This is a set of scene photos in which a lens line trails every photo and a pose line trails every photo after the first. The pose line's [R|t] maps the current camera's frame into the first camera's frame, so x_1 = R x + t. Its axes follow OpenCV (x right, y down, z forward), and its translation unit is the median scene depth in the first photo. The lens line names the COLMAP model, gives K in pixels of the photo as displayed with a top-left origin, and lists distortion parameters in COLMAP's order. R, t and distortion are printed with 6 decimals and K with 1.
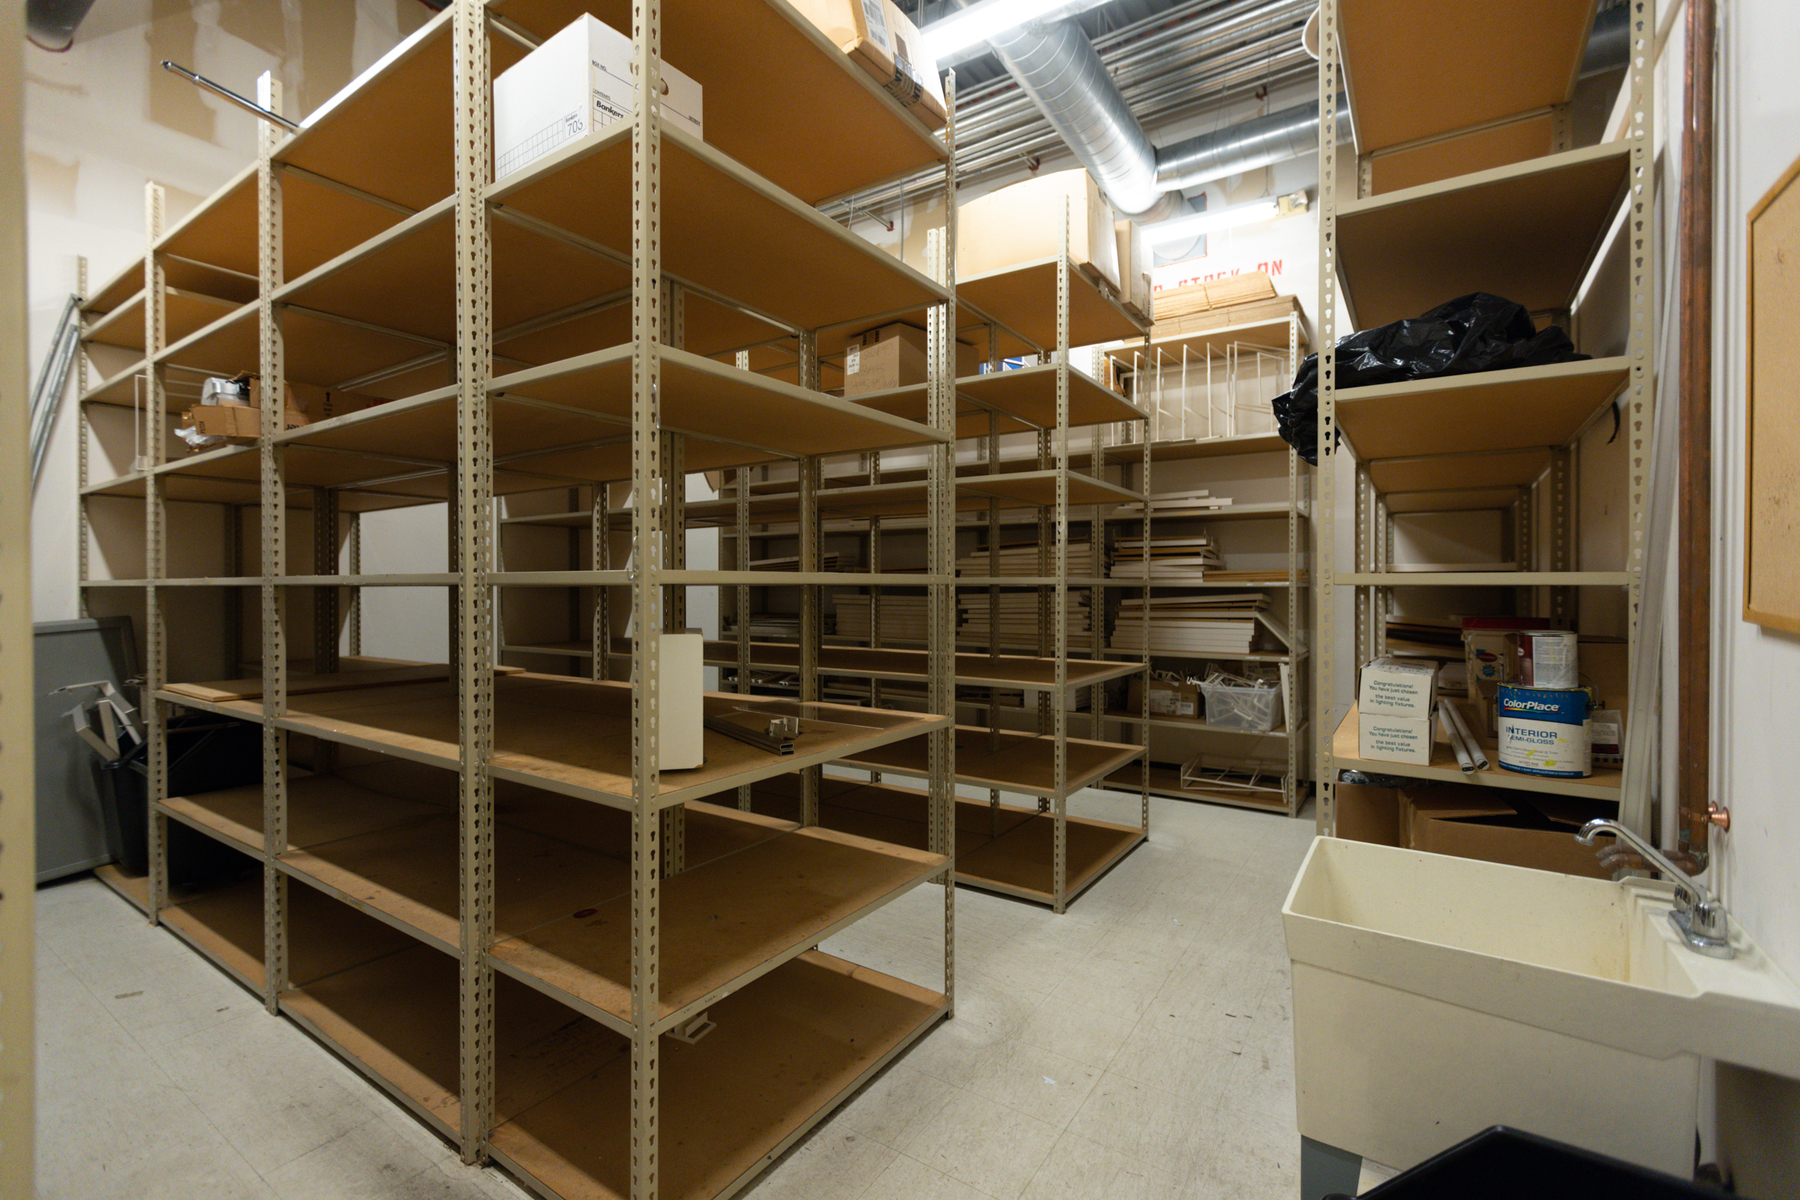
lens RADIAL K [[800.7, 0, 898.6], [0, 800.7, 594.0], [0, 0, 1]] dist [-0.000371, -0.000309]
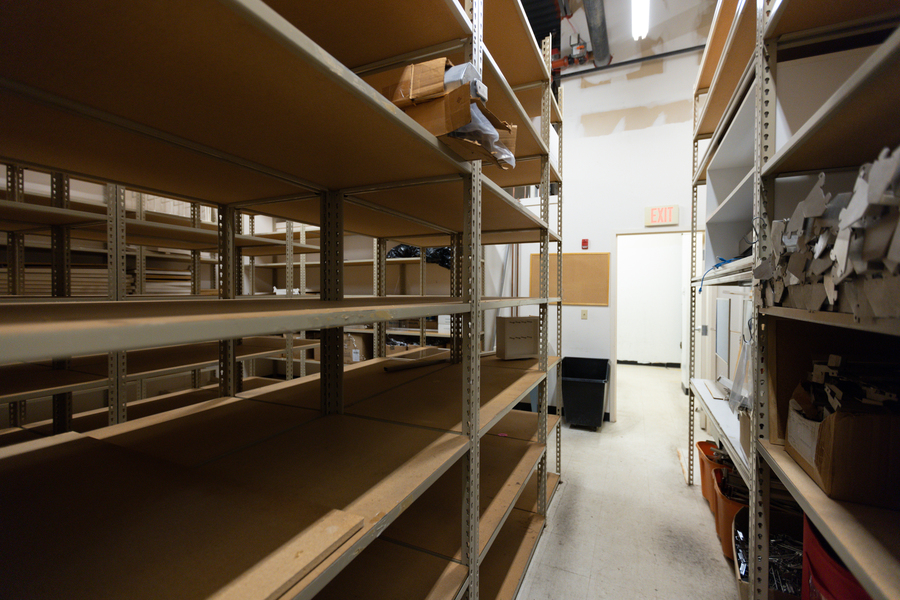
lens RADIAL K [[400.3, 0, 451.8], [0, 400.3, 299.2], [0, 0, 1]] dist [-0.000371, -0.000309]
pose [[-0.163155, -0.016005, 0.986471, -0.924552], [0.006700, 0.999827, 0.017330, -0.024995], [-0.986578, 0.009437, -0.163019, 0.792049]]
